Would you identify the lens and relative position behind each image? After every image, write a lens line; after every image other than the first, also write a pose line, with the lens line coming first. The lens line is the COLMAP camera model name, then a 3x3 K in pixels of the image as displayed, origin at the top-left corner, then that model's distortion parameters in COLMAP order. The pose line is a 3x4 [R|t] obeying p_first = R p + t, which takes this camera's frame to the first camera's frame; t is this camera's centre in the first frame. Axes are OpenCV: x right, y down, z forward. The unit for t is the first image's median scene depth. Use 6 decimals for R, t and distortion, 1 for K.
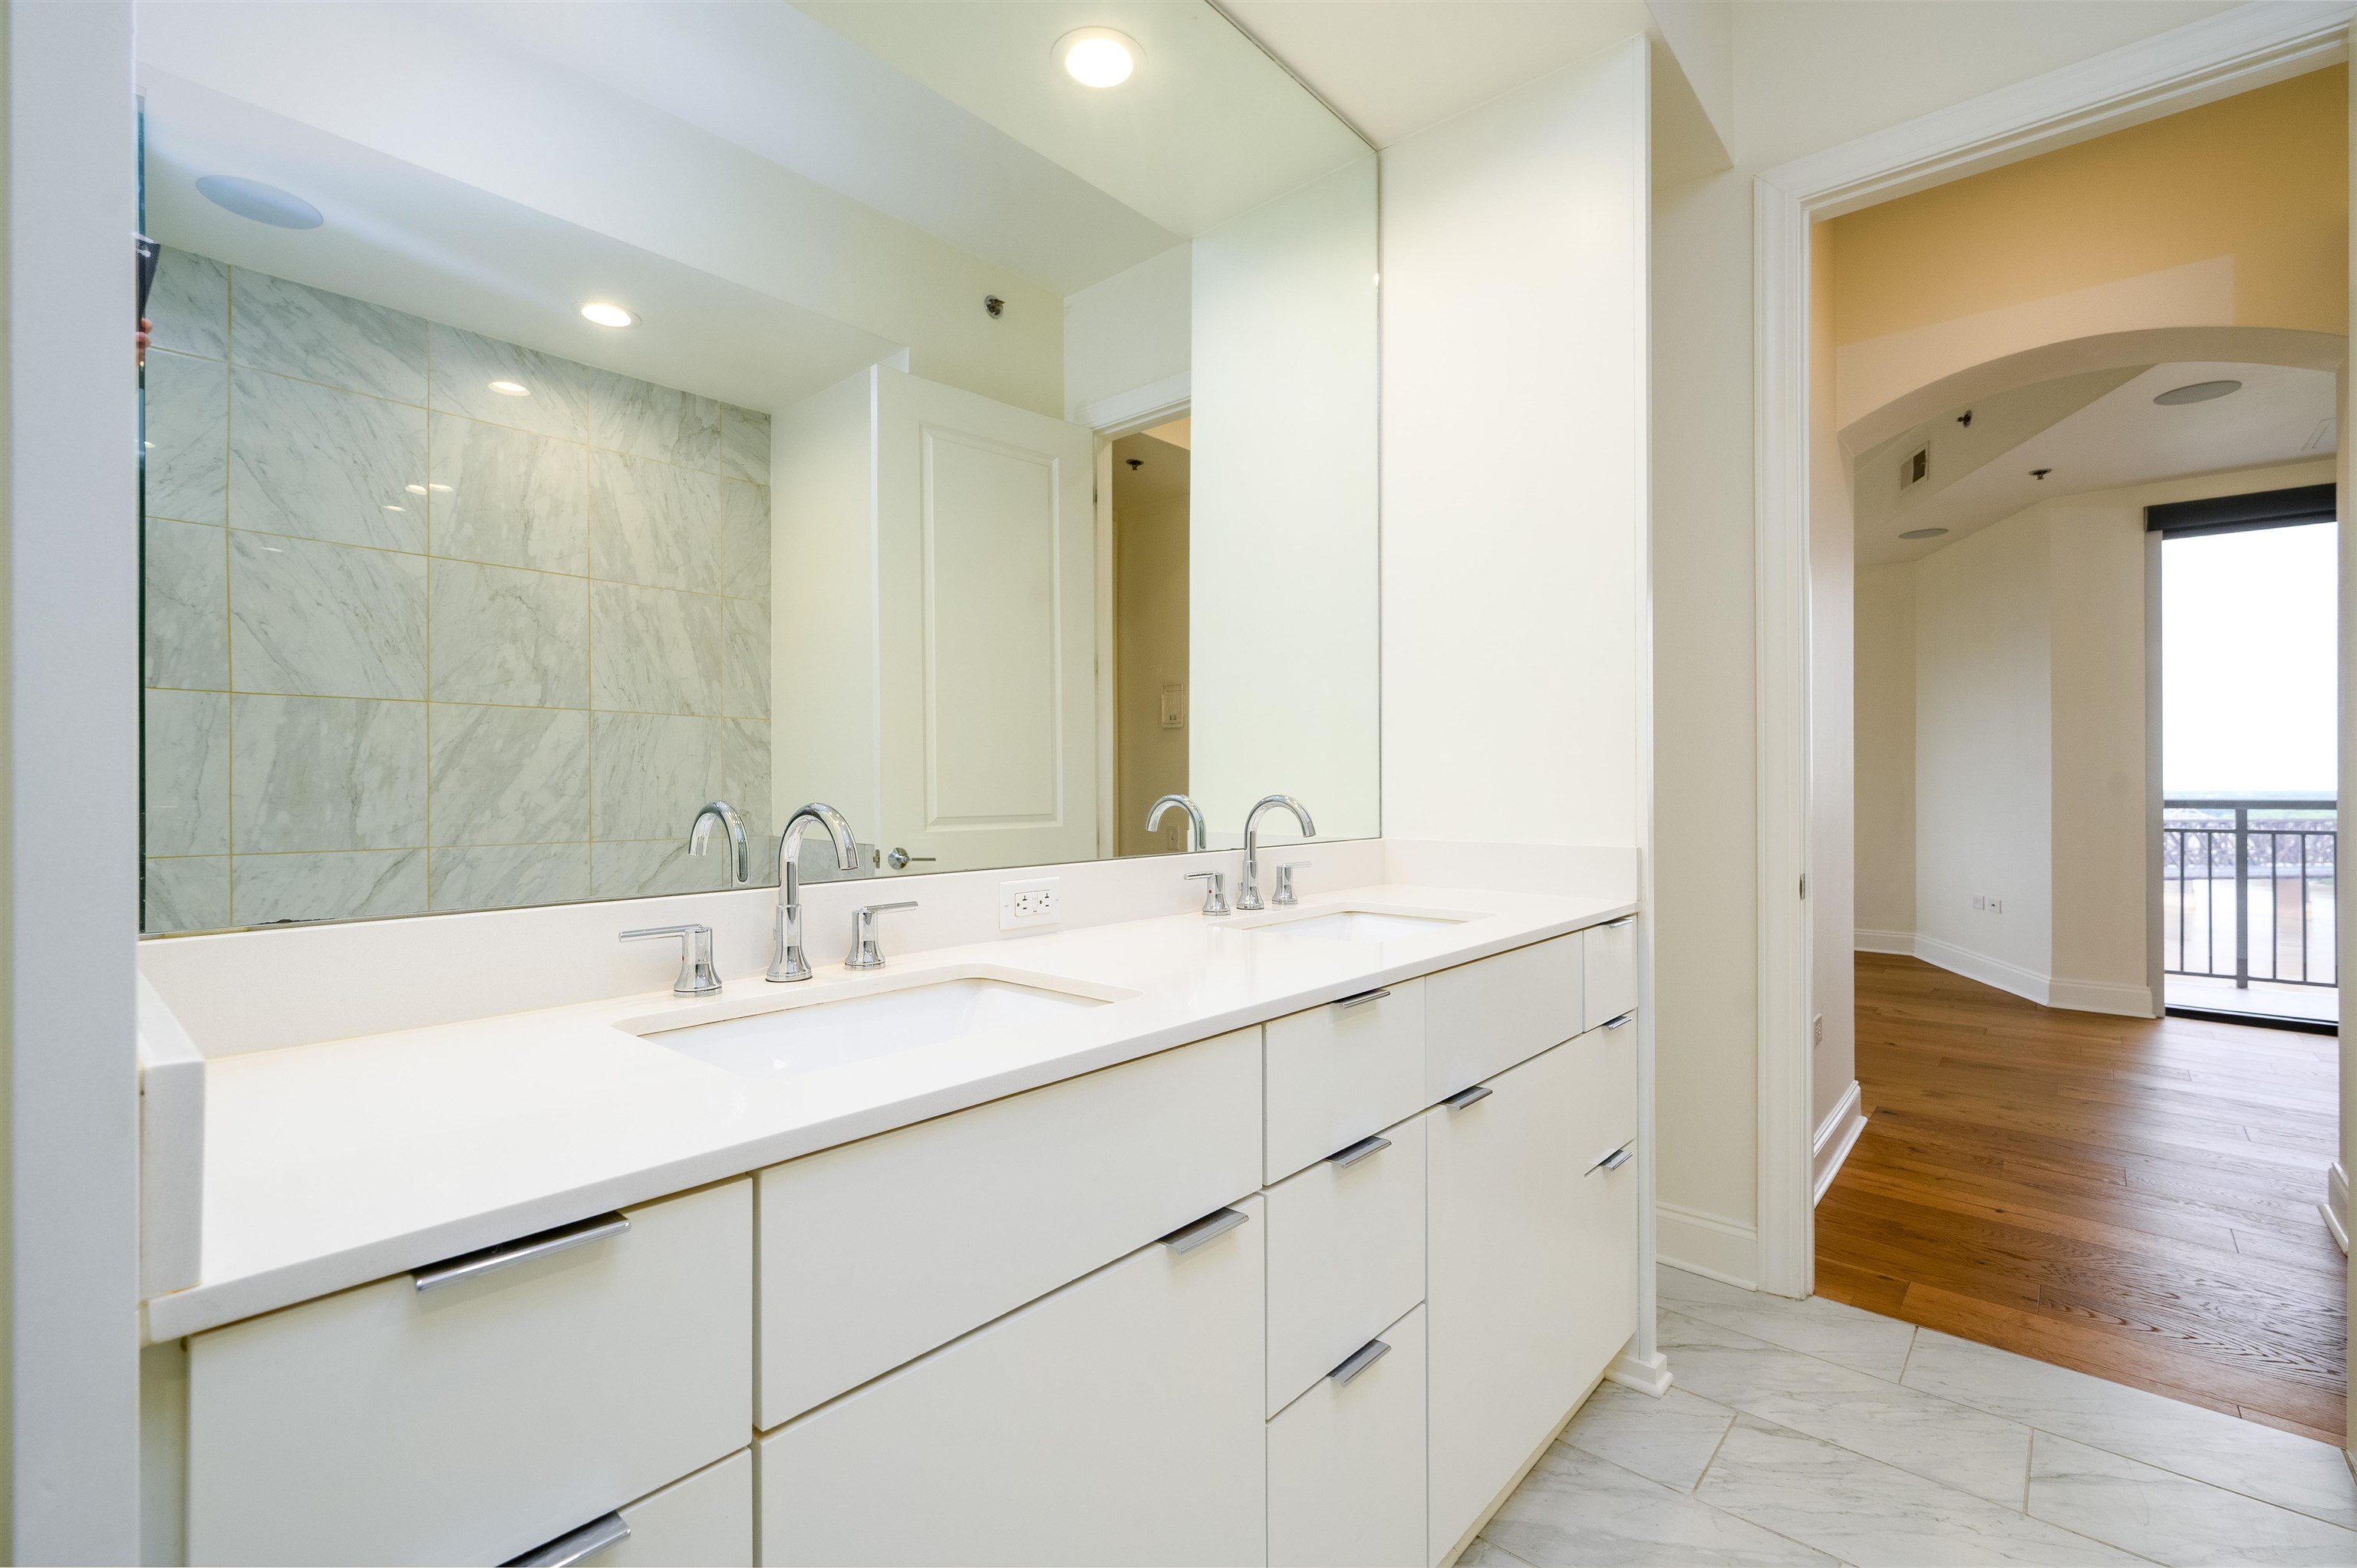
lens RADIAL K [[1070.9, 0, 1176.8], [0, 1070.9, 769.9], [0, 0, 1]] dist [0.010635, 0.002299]
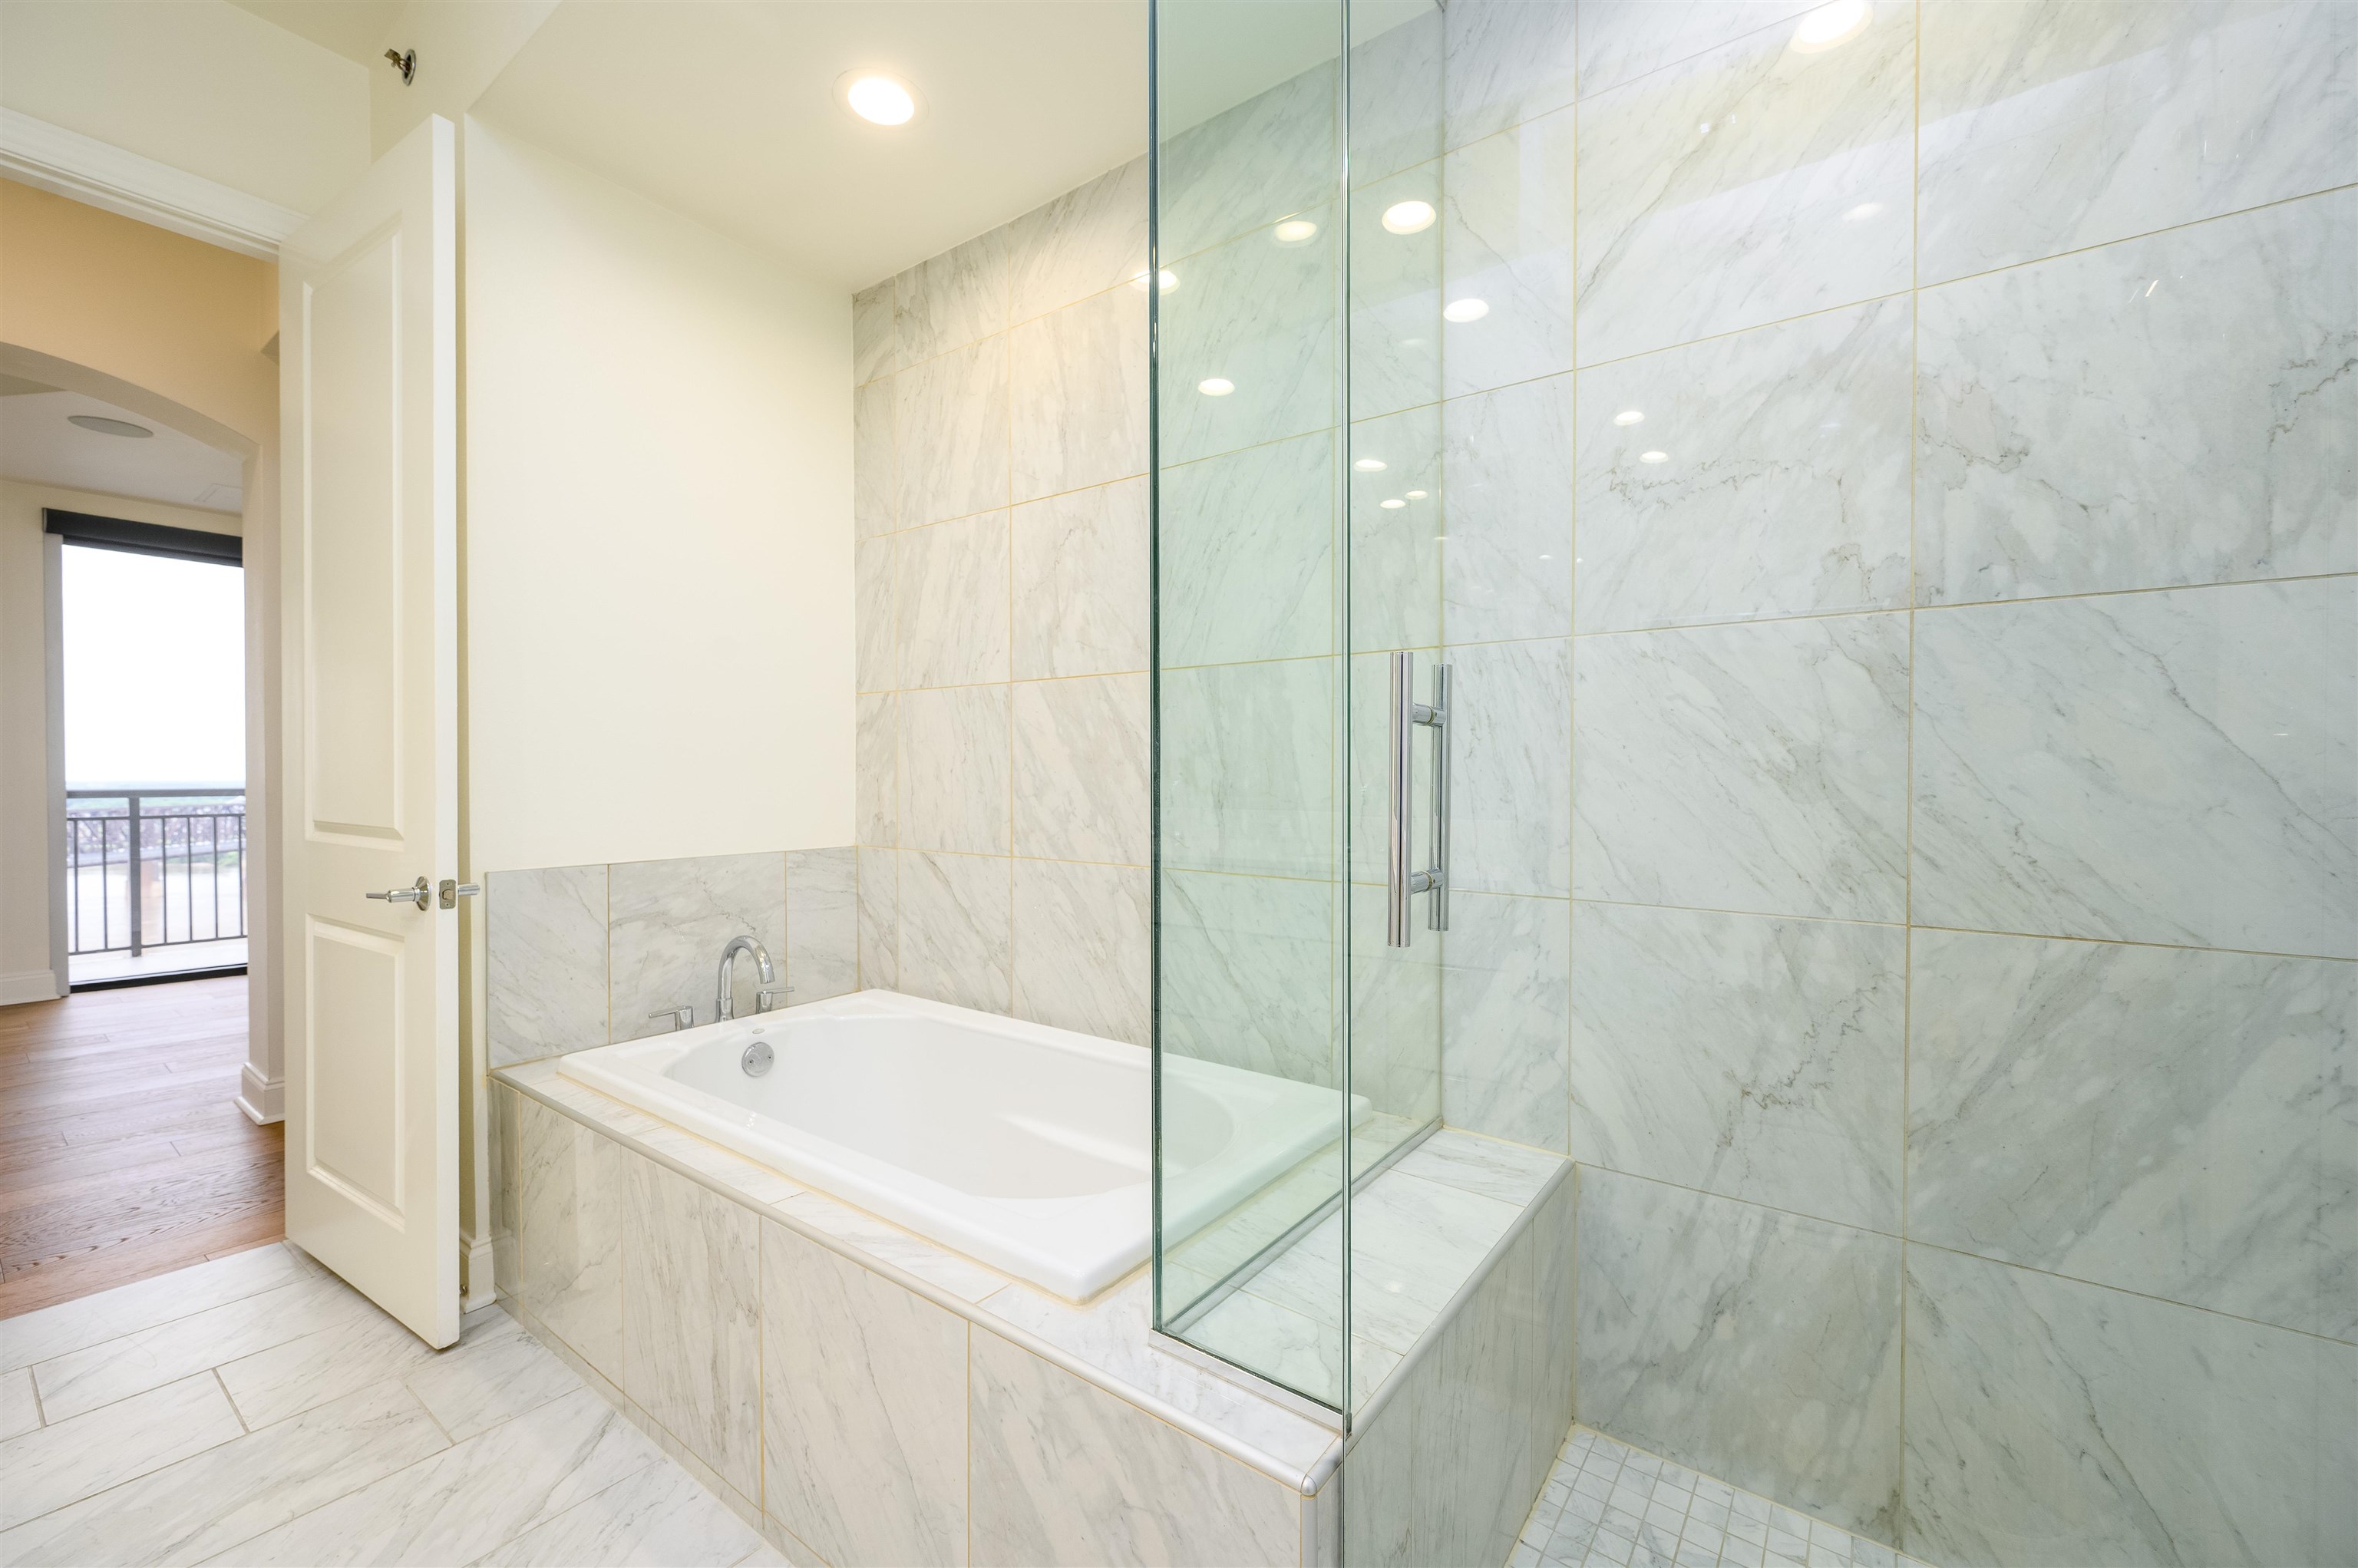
lens RADIAL K [[954.4, 0, 1187.3], [0, 954.4, 789.0], [0, 0, 1]] dist [0.013014, 0.000046]
pose [[-0.055069, -0.016426, 0.998347, -0.144135], [-0.011823, 0.999805, 0.015798, -0.003444], [-0.998413, -0.010934, -0.055253, -0.062141]]
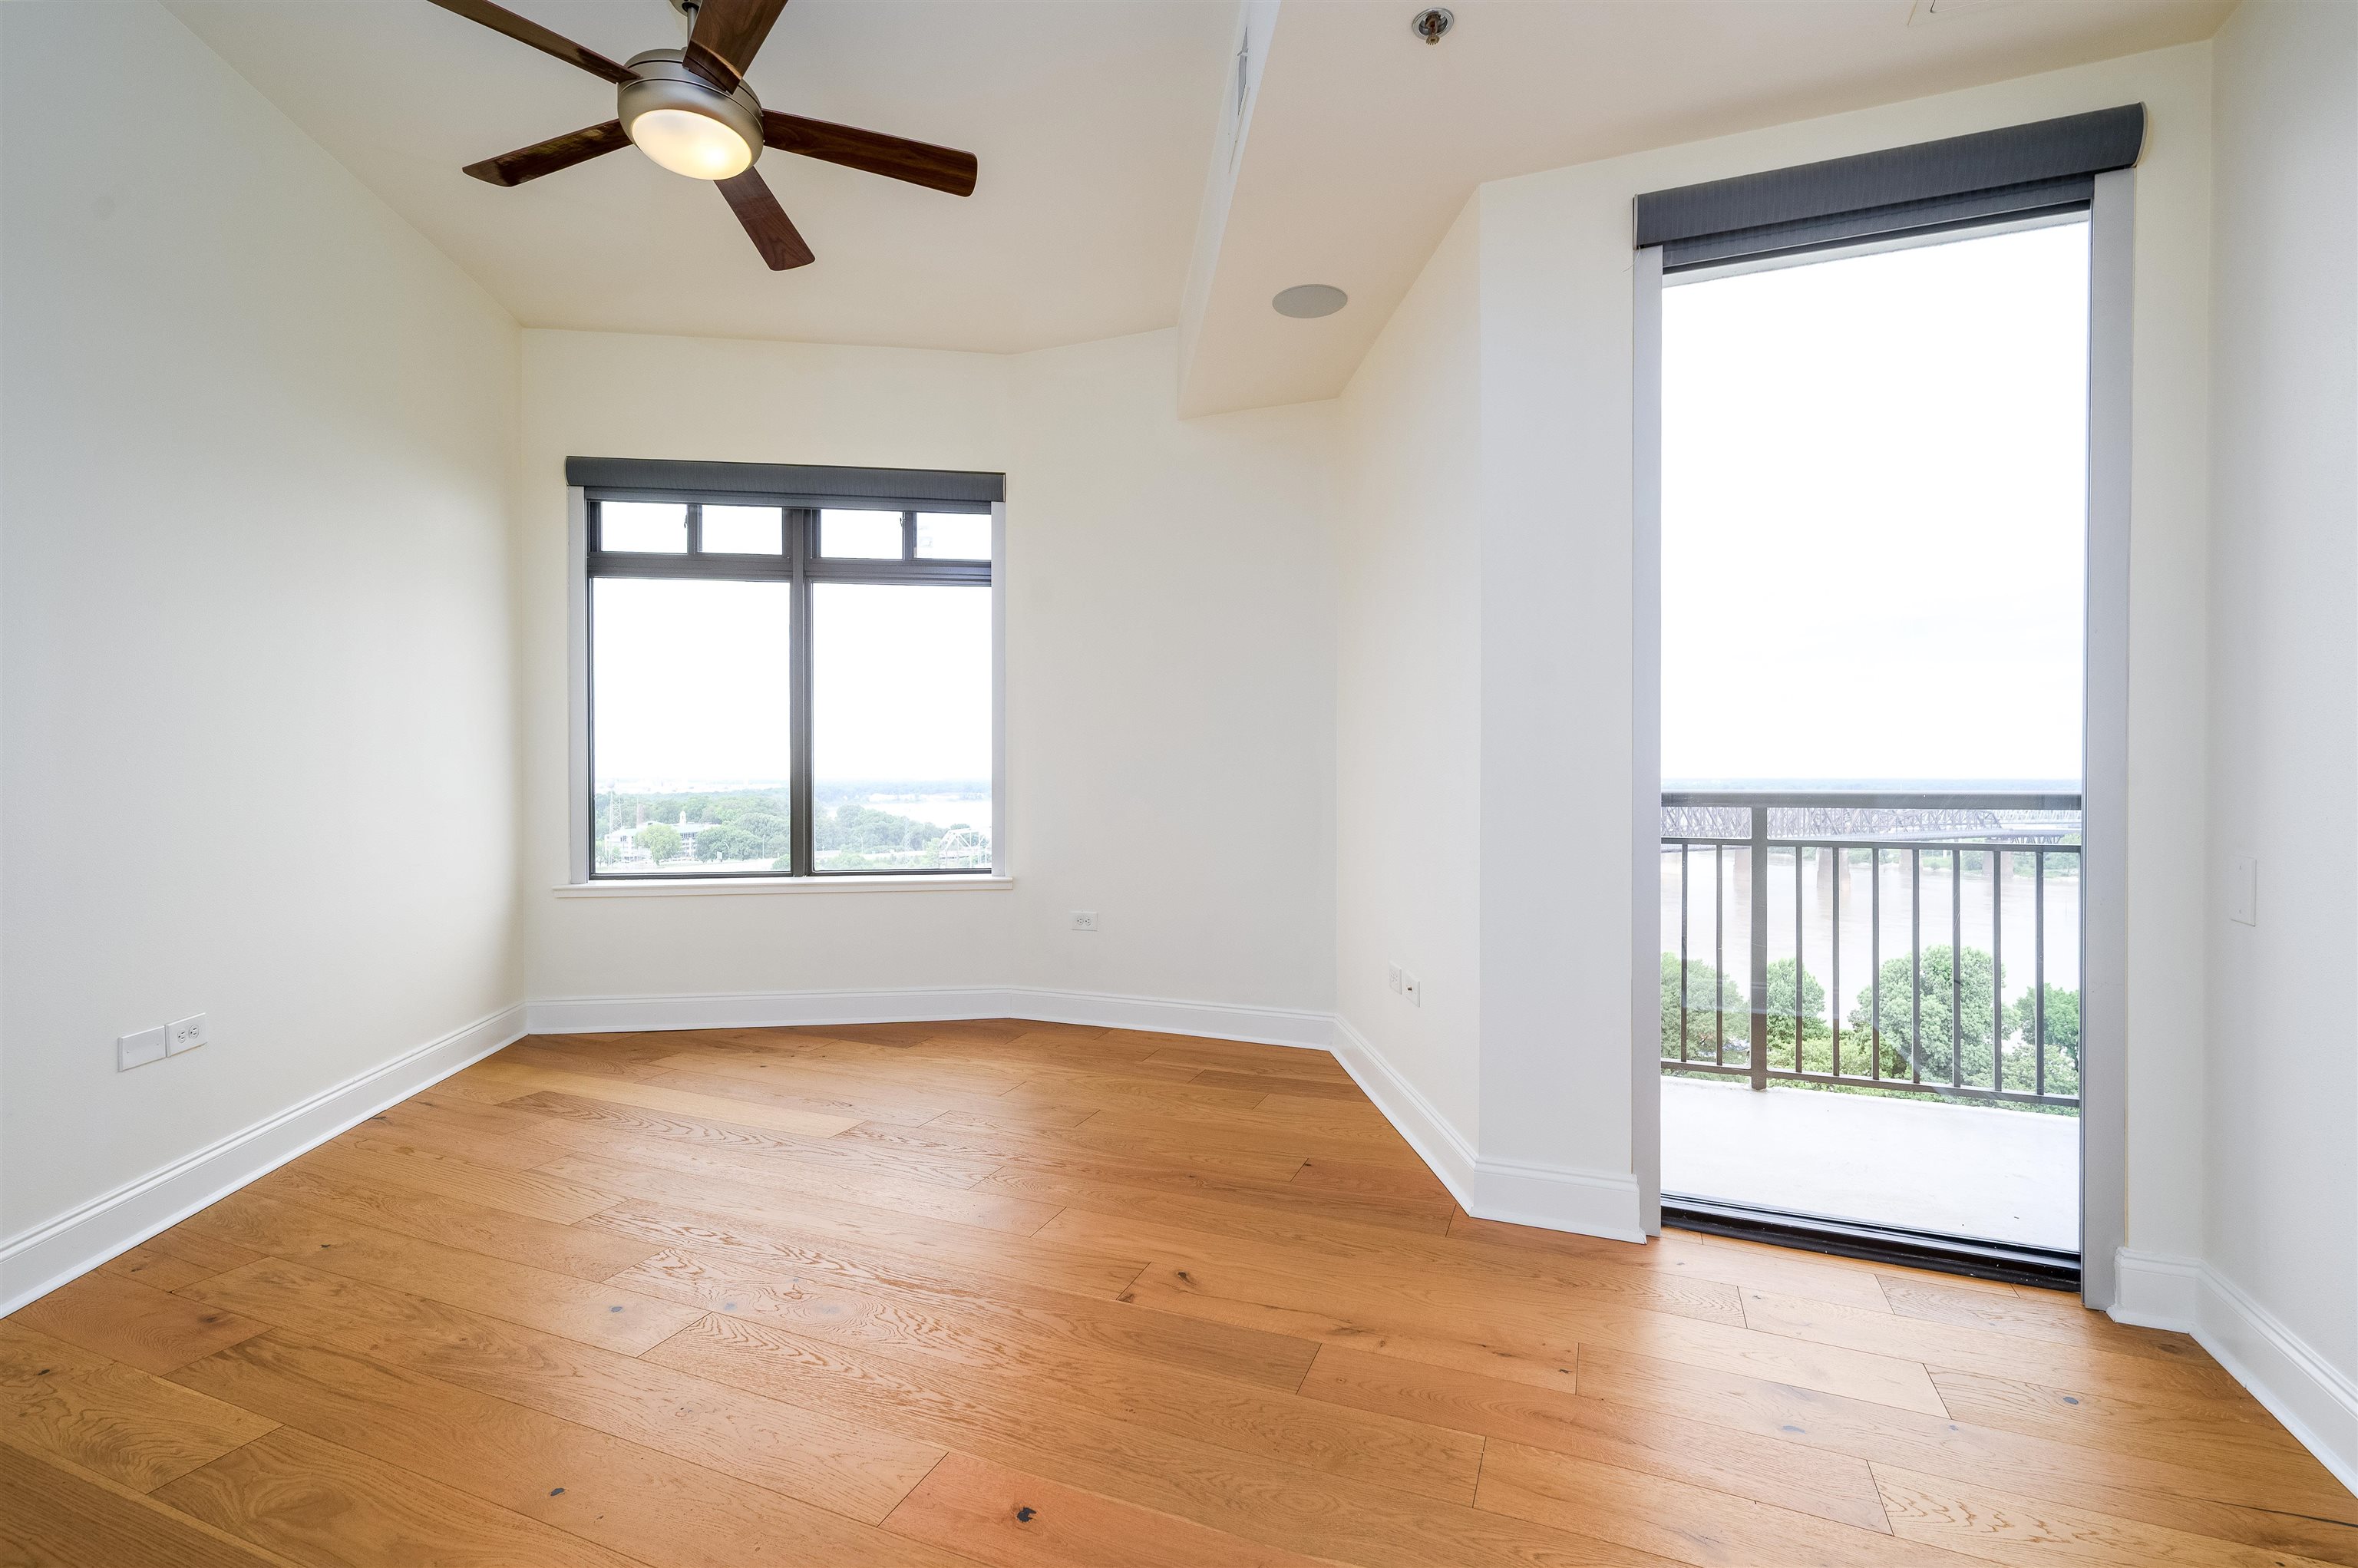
lens RADIAL K [[1071.4, 0, 1174.1], [0, 1071.4, 776.1], [0, 0, 1]] dist [0.010635, 0.002299]
pose [[0.951445, 0.001982, 0.307812, 0.801381], [-0.003715, 0.999980, 0.005044, 0.027231], [-0.307796, -0.005942, 0.951434, 0.878682]]
